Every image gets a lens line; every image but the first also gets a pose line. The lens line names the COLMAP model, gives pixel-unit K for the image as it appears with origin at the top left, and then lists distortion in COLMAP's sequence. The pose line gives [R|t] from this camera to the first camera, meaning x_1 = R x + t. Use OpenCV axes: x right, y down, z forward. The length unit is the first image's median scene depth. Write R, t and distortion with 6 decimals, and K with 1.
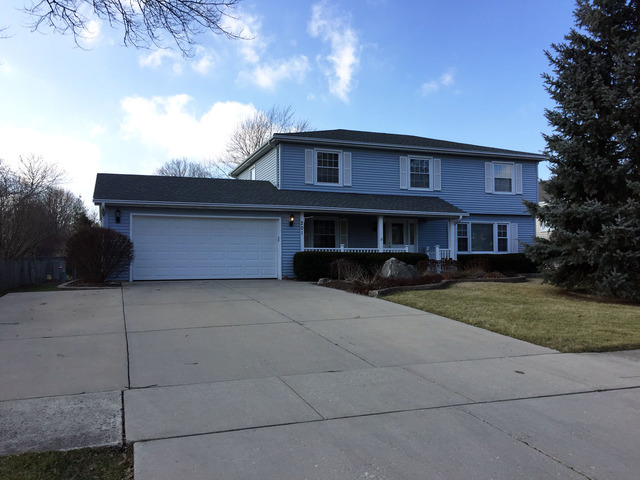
lens RADIAL K [[549.4, 0, 320.0], [0, 549.4, 240.0], [0, 0, 1]] dist [0.052407, -0.006871]
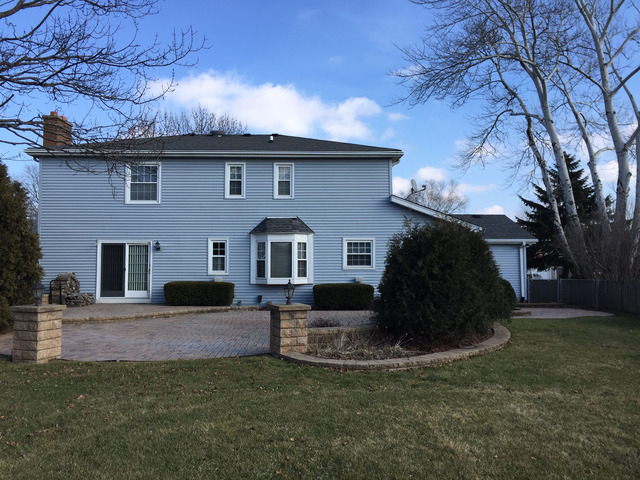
lens RADIAL K [[549.4, 0, 320.0], [0, 549.4, 240.0], [0, 0, 1]] dist [0.052407, -0.006871]
pose [[0.929452, -0.031701, -0.367579, 0.618704], [0.013257, 0.998528, -0.052593, 0.008592], [0.368705, 0.044010, 0.928504, 0.308480]]
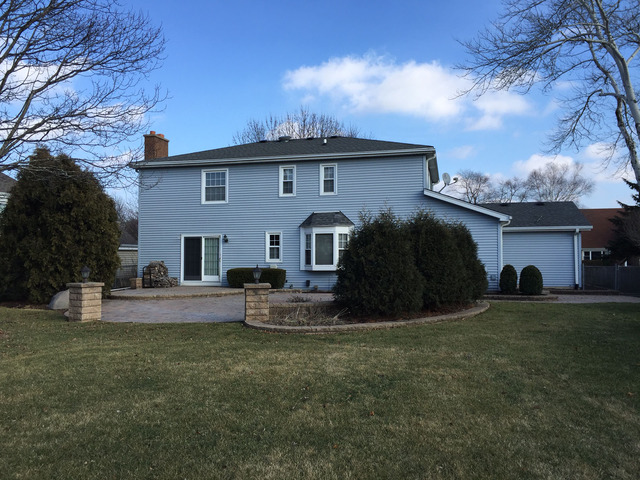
lens RADIAL K [[549.4, 0, 320.0], [0, 549.4, 240.0], [0, 0, 1]] dist [0.052407, -0.006871]
pose [[0.802705, -0.036292, -0.595271, 0.831838], [0.017748, 0.999158, -0.036983, 0.013475], [0.596112, 0.019122, 0.802673, 0.291118]]
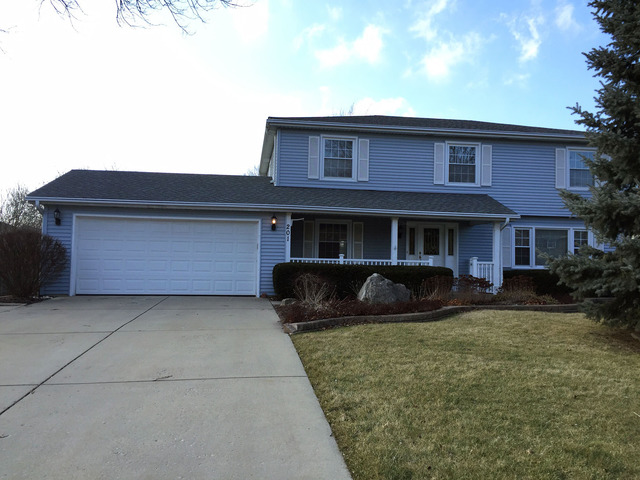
lens RADIAL K [[564.1, 0, 320.0], [0, 564.1, 240.0], [0, 0, 1]] dist [0.063147, -0.001184]
pose [[0.980011, 0.007493, -0.198803, 0.160080], [-0.010718, 0.999828, -0.015153, 0.000232], [0.198655, 0.016981, 0.979922, 0.197780]]
